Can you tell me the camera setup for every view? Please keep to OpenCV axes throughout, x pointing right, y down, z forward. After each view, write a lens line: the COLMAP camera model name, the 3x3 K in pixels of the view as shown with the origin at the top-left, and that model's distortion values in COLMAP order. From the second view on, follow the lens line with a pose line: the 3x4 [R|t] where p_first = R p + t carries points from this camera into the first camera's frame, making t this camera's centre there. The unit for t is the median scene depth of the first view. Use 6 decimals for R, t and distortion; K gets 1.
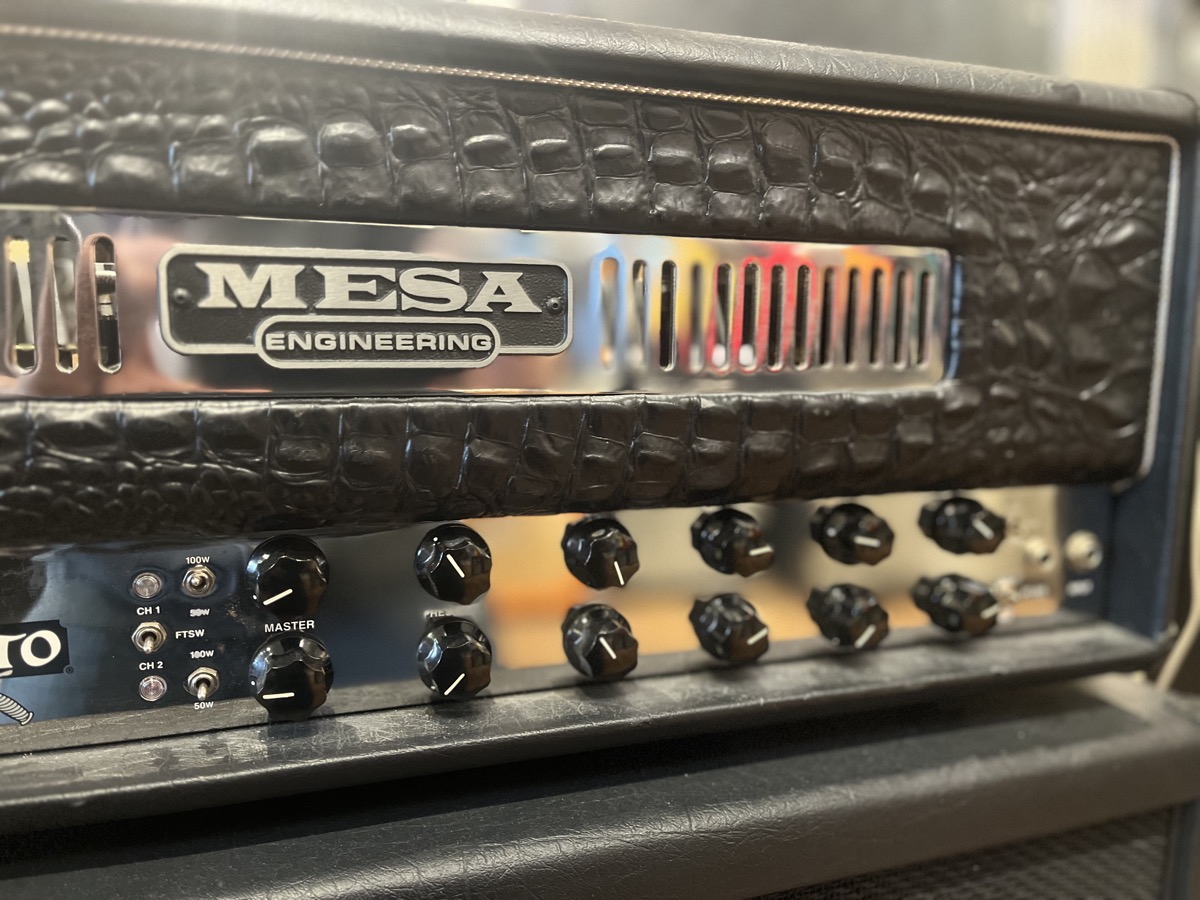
lens RADIAL K [[998.2, 0, 600.0], [0, 998.2, 450.0], [0, 0, 1]] dist [0.044559, -0.103549]
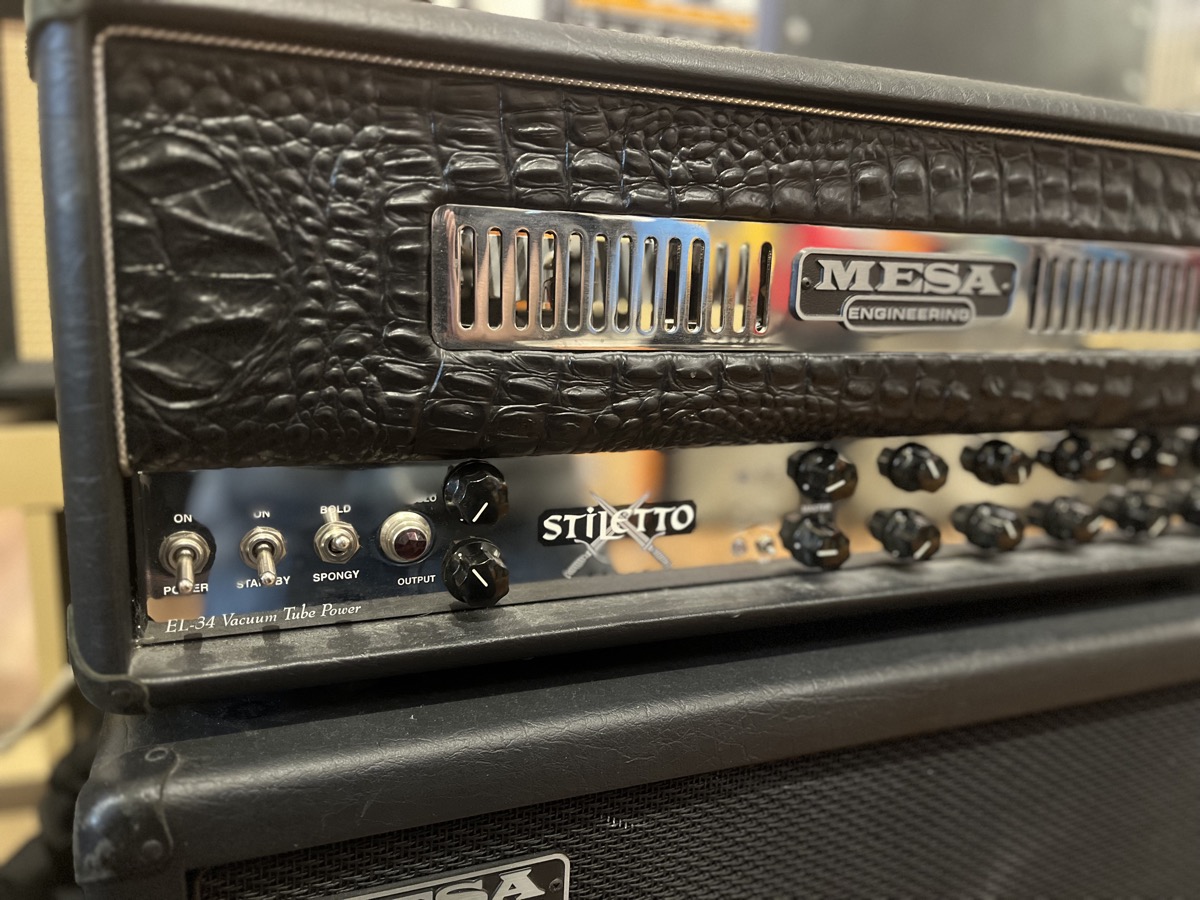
lens RADIAL K [[876.6, 0, 505.6], [0, 876.6, 444.1], [0, 0, 1]] dist [0.002949, 0.001514]
pose [[0.999916, 0.012692, -0.002661, -0.764510], [-0.012553, 0.998819, 0.046942, 0.028000], [0.003254, -0.046904, 0.998894, -0.281103]]
